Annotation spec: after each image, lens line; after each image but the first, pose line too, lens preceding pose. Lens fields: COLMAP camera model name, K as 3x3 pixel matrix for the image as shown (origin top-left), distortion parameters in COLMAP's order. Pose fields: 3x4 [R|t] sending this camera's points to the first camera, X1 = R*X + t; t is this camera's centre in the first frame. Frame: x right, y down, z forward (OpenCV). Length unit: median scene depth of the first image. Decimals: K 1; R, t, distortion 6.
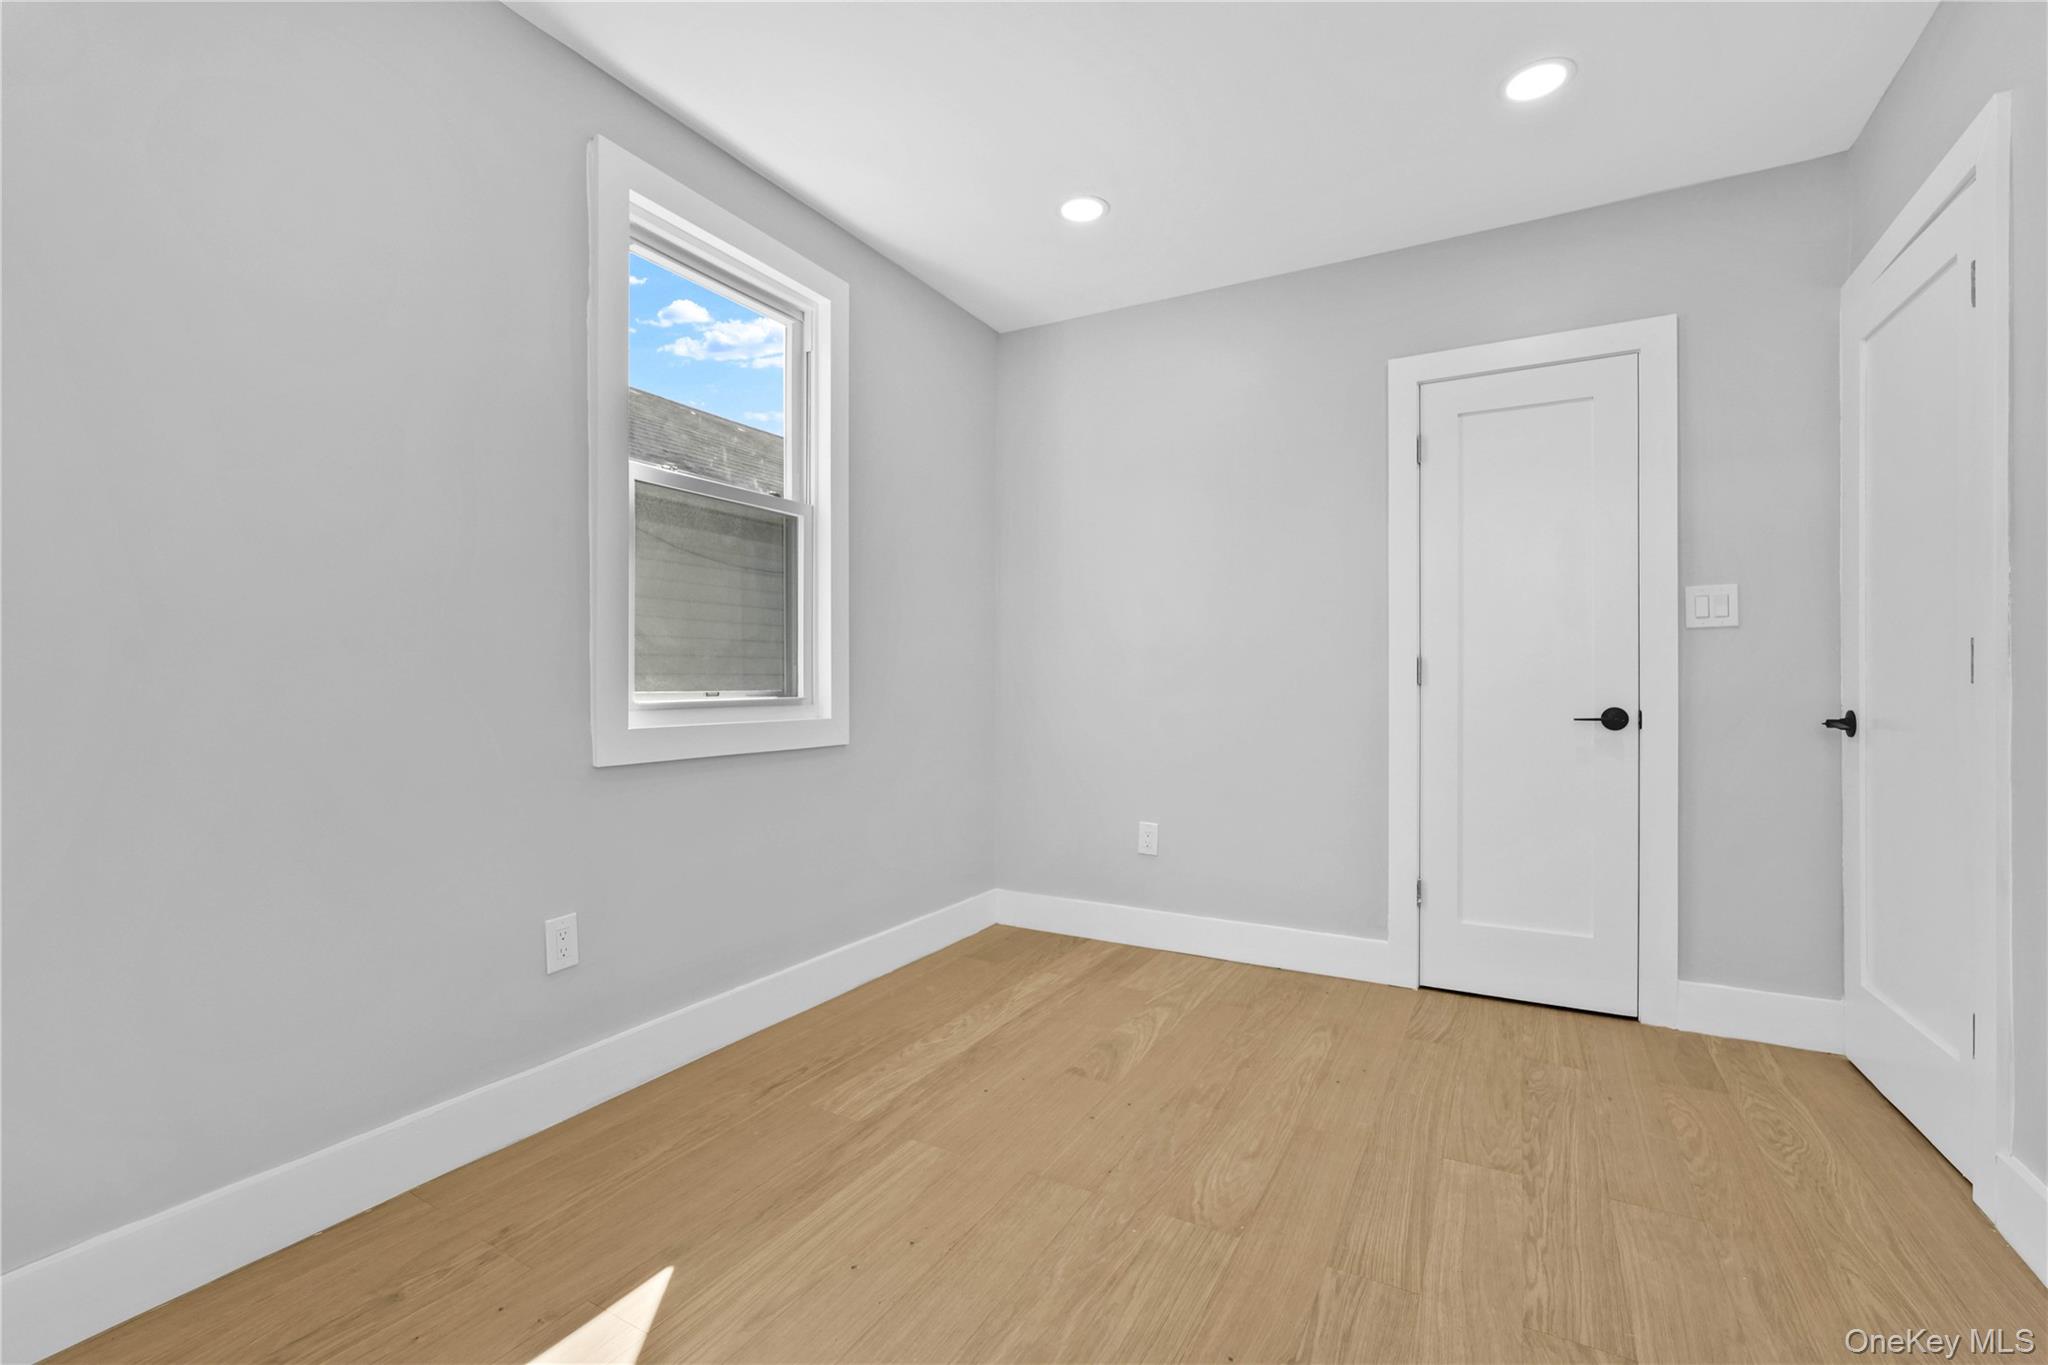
lens RADIAL K [[907.5, 0, 1001.8], [0, 907.5, 670.8], [0, 0, 1]] dist [-0.016921, 0.008576]
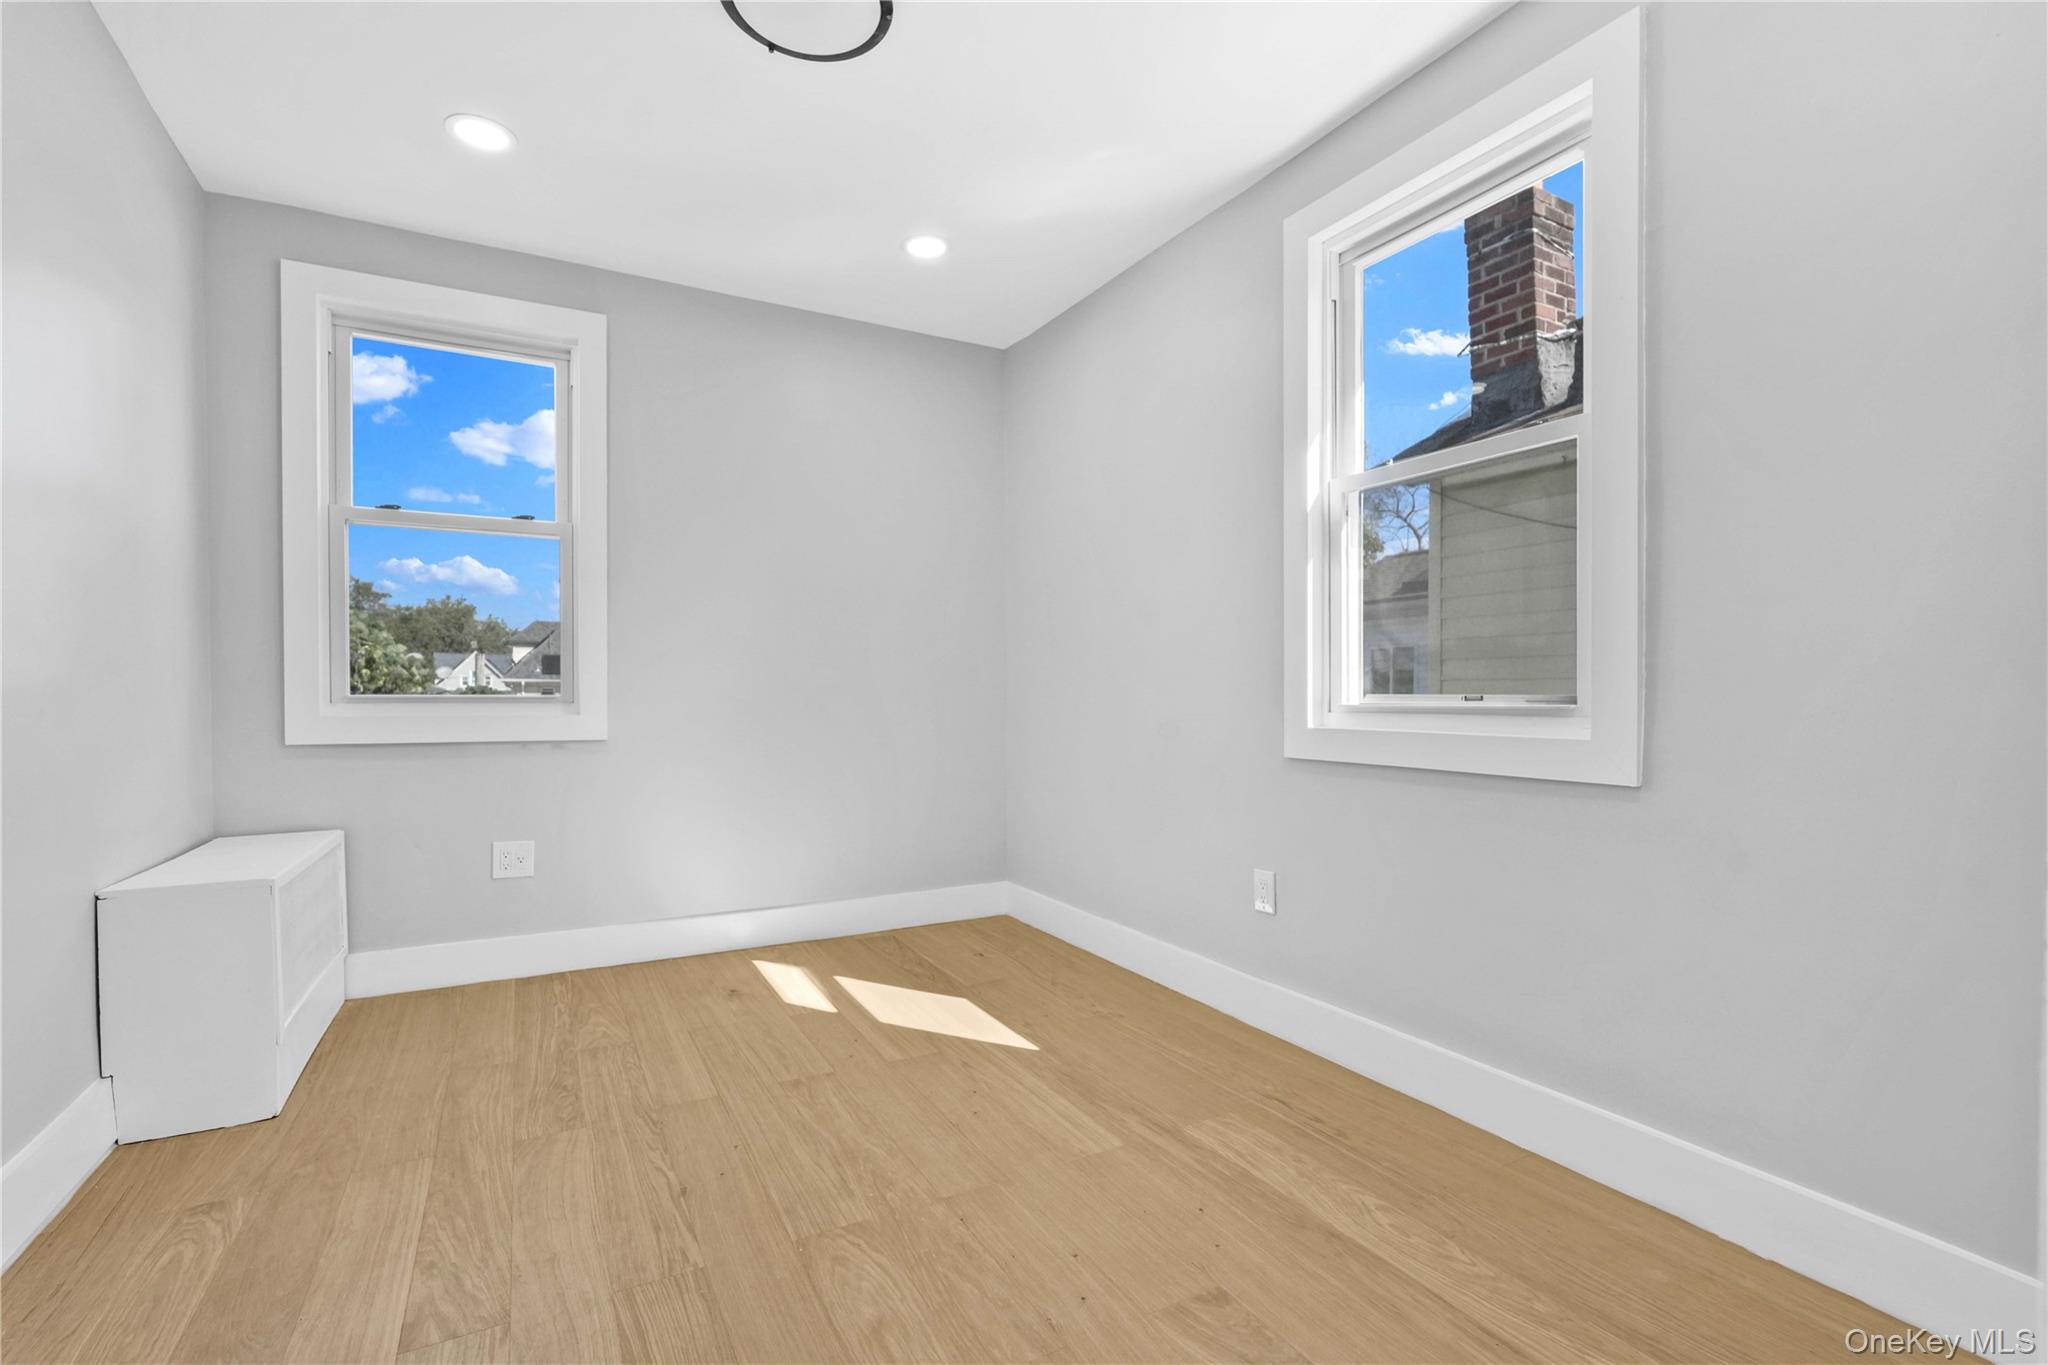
lens RADIAL K [[905.6, 0, 1027.7], [0, 905.6, 695.9], [0, 0, 1]] dist [-0.000684, 0.000152]
pose [[-0.512352, 0.003906, -0.858766, 0.787280], [0.015209, 0.999874, -0.004526, 0.026480], [0.858641, -0.015380, -0.512347, 1.388401]]
